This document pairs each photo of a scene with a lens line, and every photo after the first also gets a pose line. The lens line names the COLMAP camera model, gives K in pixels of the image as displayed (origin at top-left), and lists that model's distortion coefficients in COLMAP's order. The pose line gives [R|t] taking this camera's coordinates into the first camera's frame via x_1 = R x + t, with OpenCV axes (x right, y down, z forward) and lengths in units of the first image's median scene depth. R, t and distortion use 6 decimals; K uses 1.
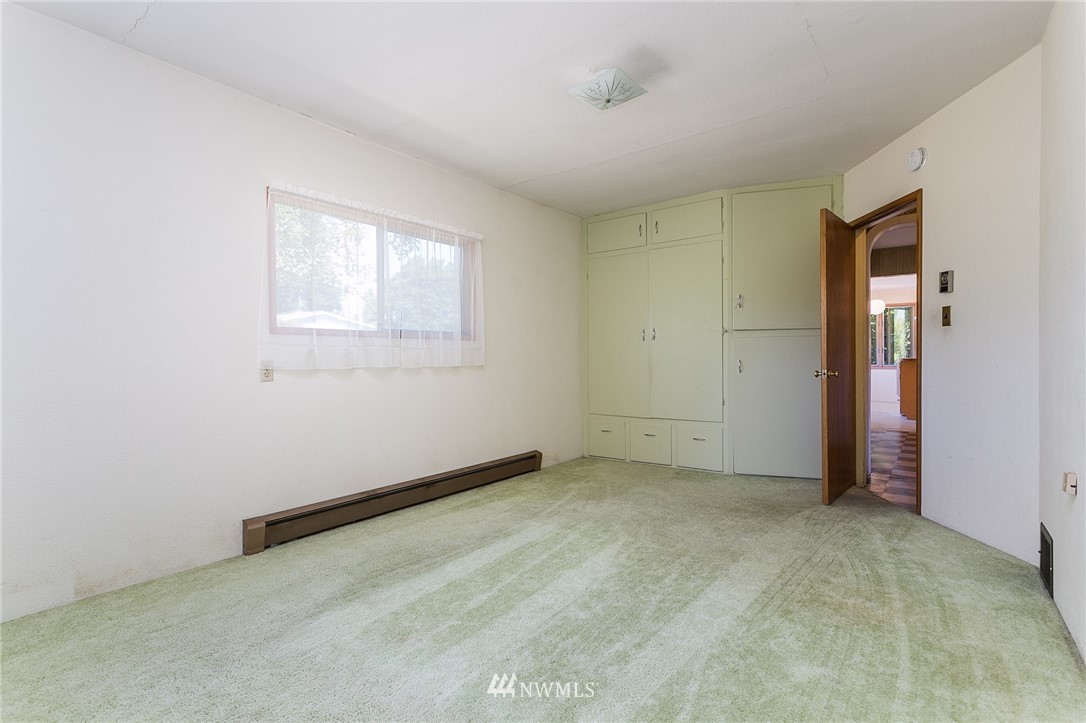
lens RADIAL K [[511.4, 0, 542.2], [0, 511.4, 359.2], [0, 0, 1]] dist [0.000859, 0.000994]
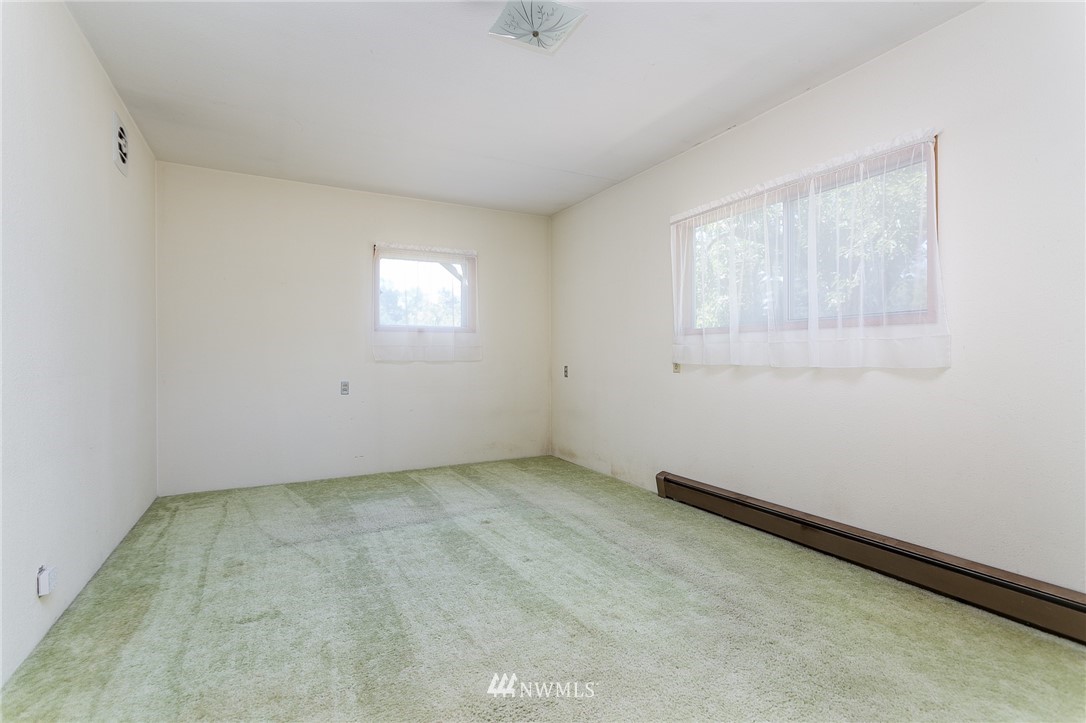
lens RADIAL K [[511.4, 0, 542.2], [0, 511.4, 359.2], [0, 0, 1]] dist [0.000859, 0.000994]
pose [[-0.410676, 0.002195, -0.911779, 0.753691], [-0.010372, 0.999921, 0.007079, 0.004640], [0.911722, 0.012364, -0.410621, 1.177890]]
